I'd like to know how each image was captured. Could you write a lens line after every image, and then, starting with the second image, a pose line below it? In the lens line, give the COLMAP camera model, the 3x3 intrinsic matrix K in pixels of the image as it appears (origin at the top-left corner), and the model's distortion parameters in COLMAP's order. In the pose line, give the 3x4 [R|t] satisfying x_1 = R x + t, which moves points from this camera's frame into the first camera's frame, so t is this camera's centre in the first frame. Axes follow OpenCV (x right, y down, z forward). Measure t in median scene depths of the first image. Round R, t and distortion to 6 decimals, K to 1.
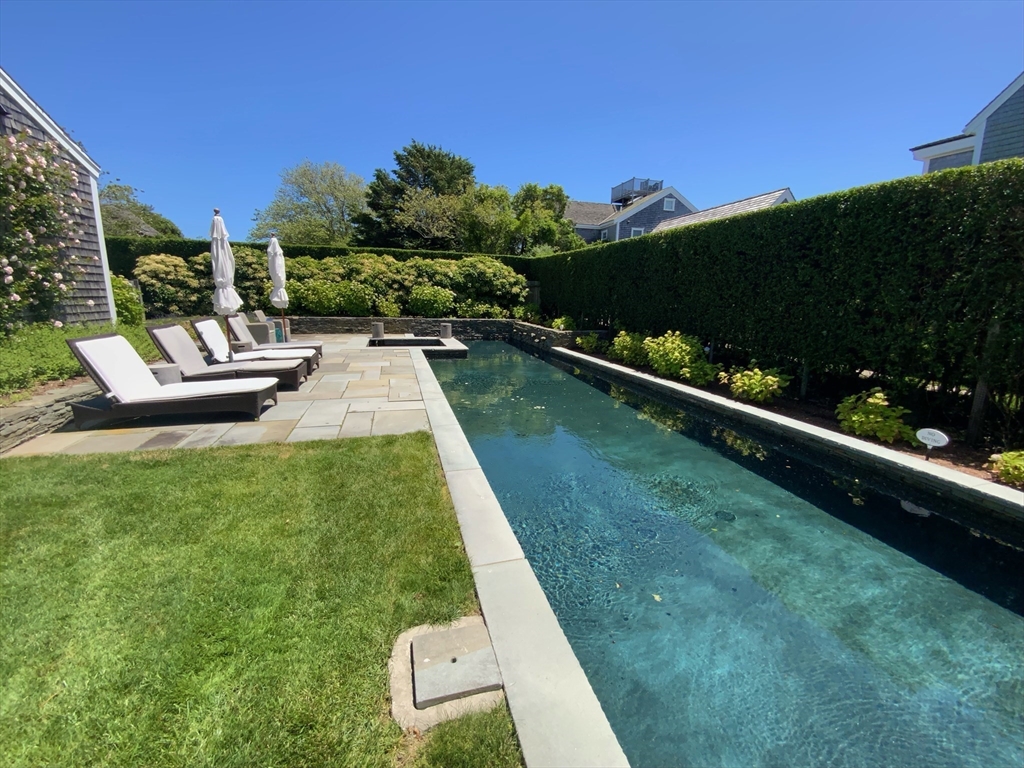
lens RADIAL K [[417.0, 0, 514.3], [0, 417.0, 391.2], [0, 0, 1]] dist [-0.010408, -0.002351]
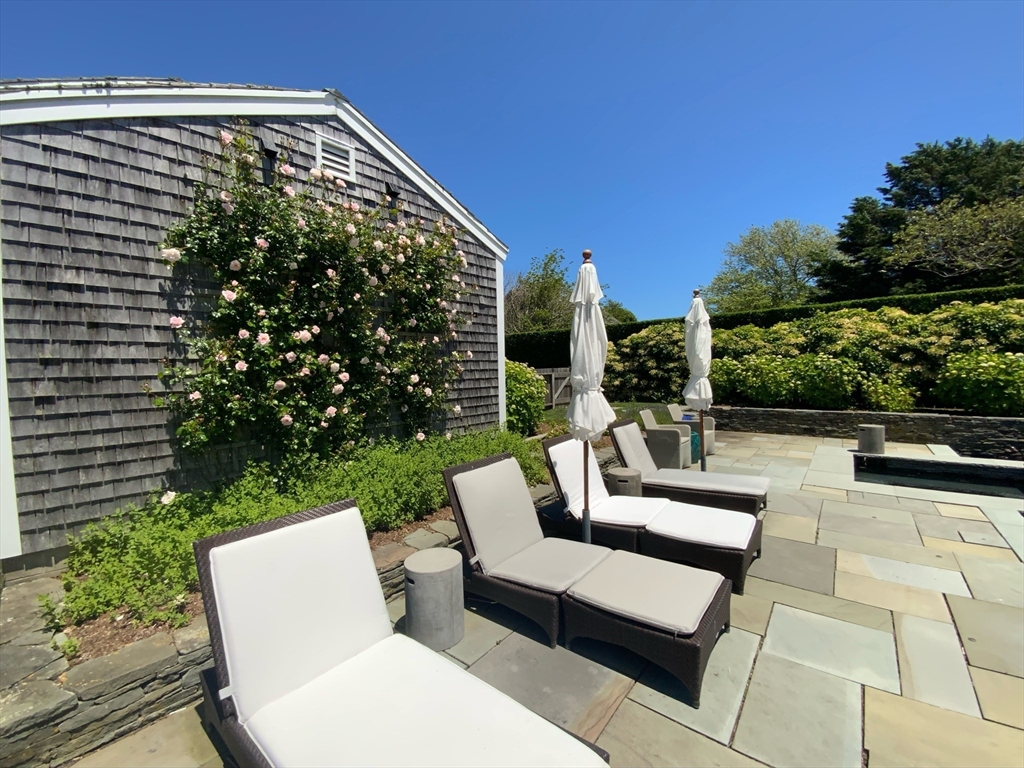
lens RADIAL K [[417.0, 0, 511.6], [0, 417.0, 384.7], [0, 0, 1]] dist [-0.010408, -0.002351]
pose [[0.570515, -0.006692, -0.821260, -0.137512], [-0.144001, 0.983661, -0.108051, -0.081406], [0.808564, 0.179907, 0.560230, 0.270750]]
